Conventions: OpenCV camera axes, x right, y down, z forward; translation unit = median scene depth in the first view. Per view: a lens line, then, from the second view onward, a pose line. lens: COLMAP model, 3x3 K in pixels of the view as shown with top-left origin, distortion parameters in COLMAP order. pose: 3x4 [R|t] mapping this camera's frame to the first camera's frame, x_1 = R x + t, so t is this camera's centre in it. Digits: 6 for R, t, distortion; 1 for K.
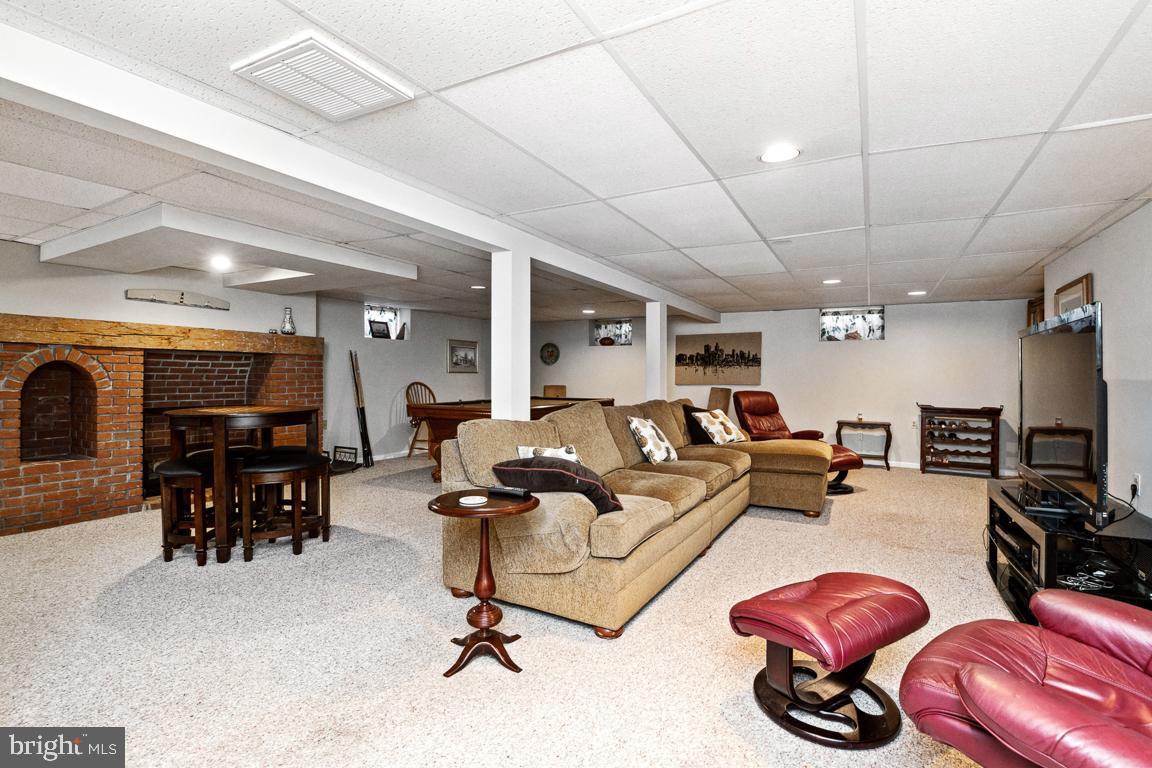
lens RADIAL K [[536.1, 0, 578.5], [0, 536.1, 378.9], [0, 0, 1]] dist [0.000094, -0.000184]
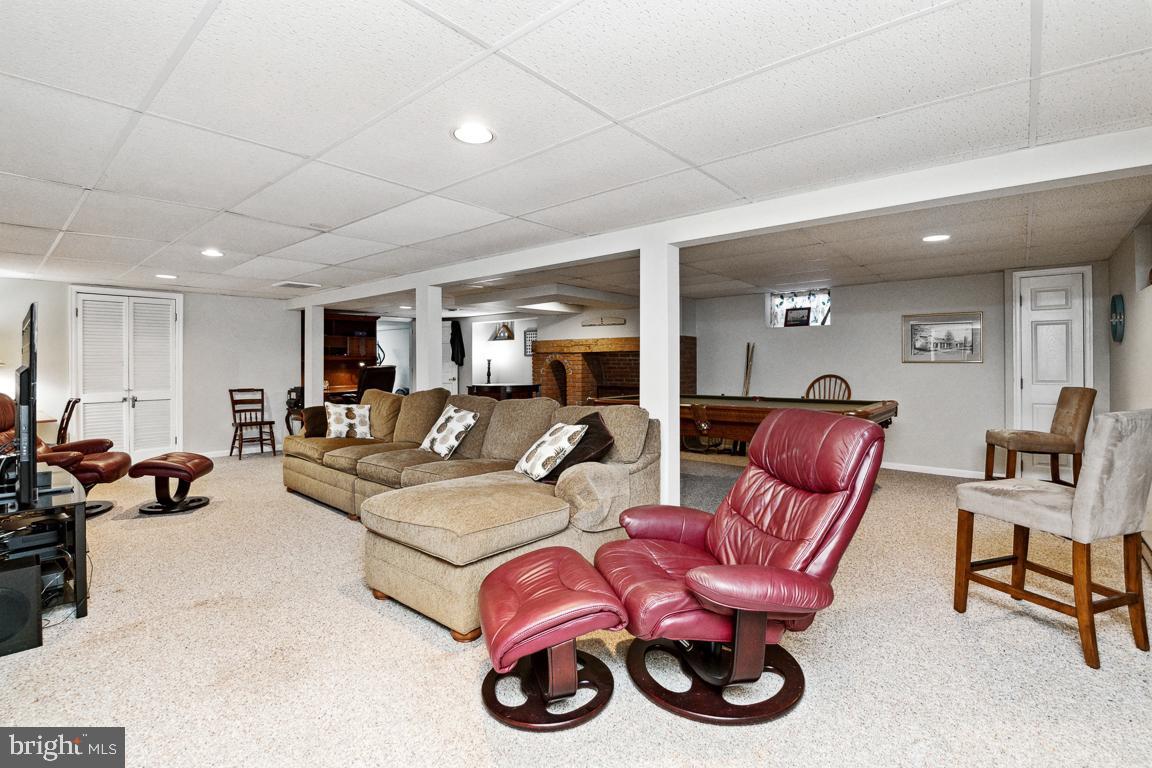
lens RADIAL K [[536.1, 0, 578.5], [0, 536.1, 378.9], [0, 0, 1]] dist [0.000094, -0.000184]
pose [[-0.200941, 0.021244, -0.979373, 0.936065], [-0.005769, 0.999722, 0.022869, -0.006859], [0.979586, 0.010246, -0.200762, 1.261967]]
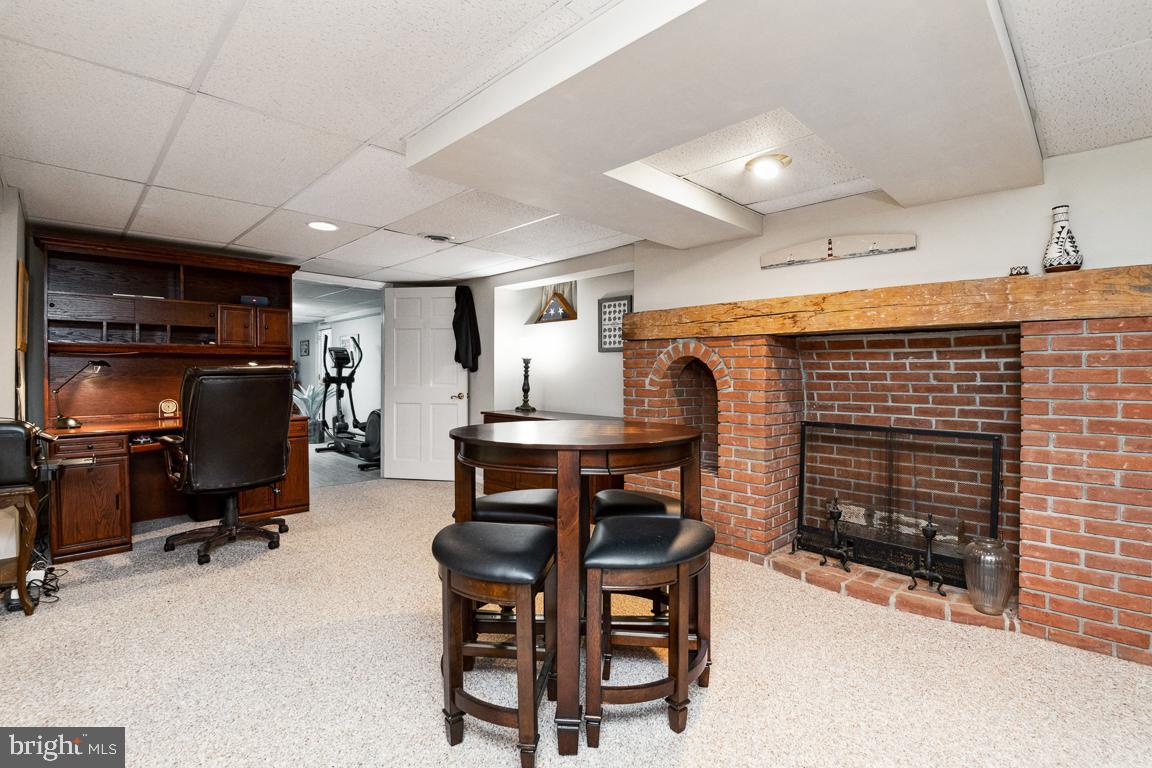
lens RADIAL K [[536.1, 0, 578.5], [0, 536.1, 378.9], [0, 0, 1]] dist [0.000094, -0.000184]
pose [[-0.273846, -0.001462, -0.961773, -0.063474], [-0.014077, 0.999898, 0.002488, 0.002530], [0.961671, 0.014220, -0.273838, 0.885364]]
